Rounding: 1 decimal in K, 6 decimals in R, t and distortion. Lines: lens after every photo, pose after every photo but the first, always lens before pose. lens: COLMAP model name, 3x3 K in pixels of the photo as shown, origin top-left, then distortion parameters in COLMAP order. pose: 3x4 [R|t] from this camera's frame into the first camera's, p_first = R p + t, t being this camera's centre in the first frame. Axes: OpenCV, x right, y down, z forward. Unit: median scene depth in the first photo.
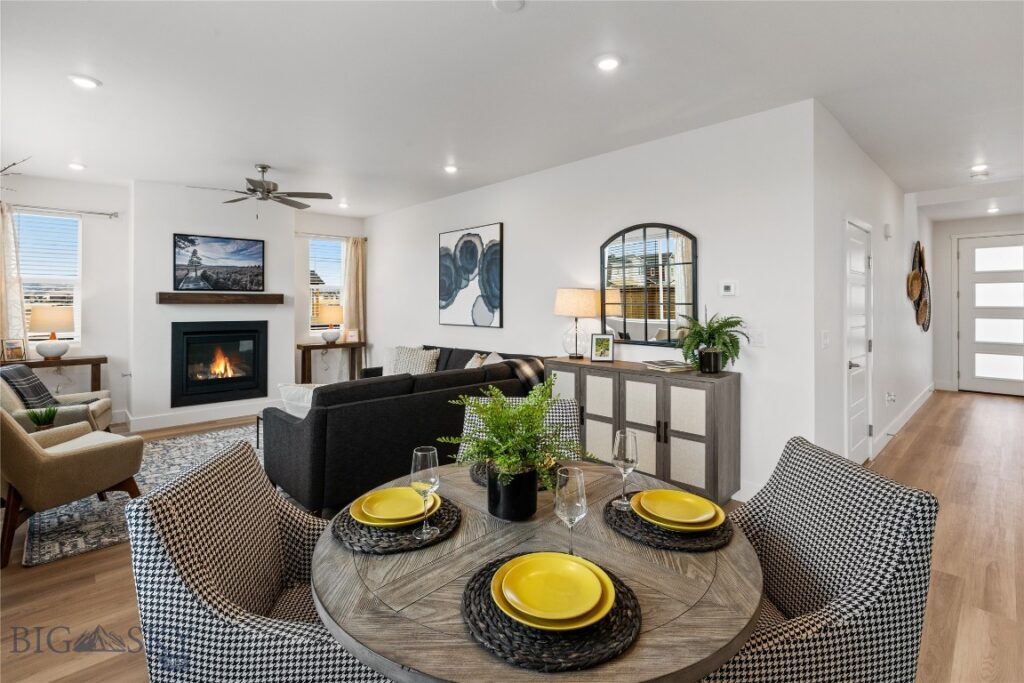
lens RADIAL K [[478.1, 0, 522.3], [0, 478.1, 302.7], [0, 0, 1]] dist [0.002487, 0.000205]
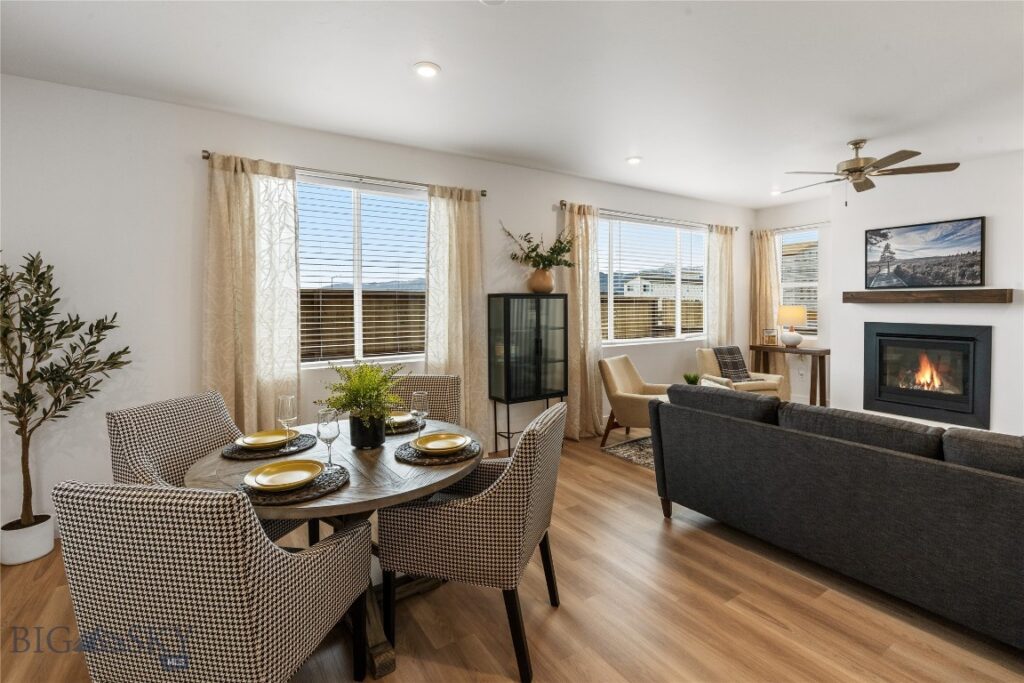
lens RADIAL K [[478.1, 0, 523.4], [0, 478.1, 308.3], [0, 0, 1]] dist [0.002487, 0.000205]
pose [[-0.200722, 0.015816, -0.979521, 0.349778], [0.004948, 0.999873, 0.015130, -0.004724], [0.979636, -0.001810, -0.200775, 0.495703]]
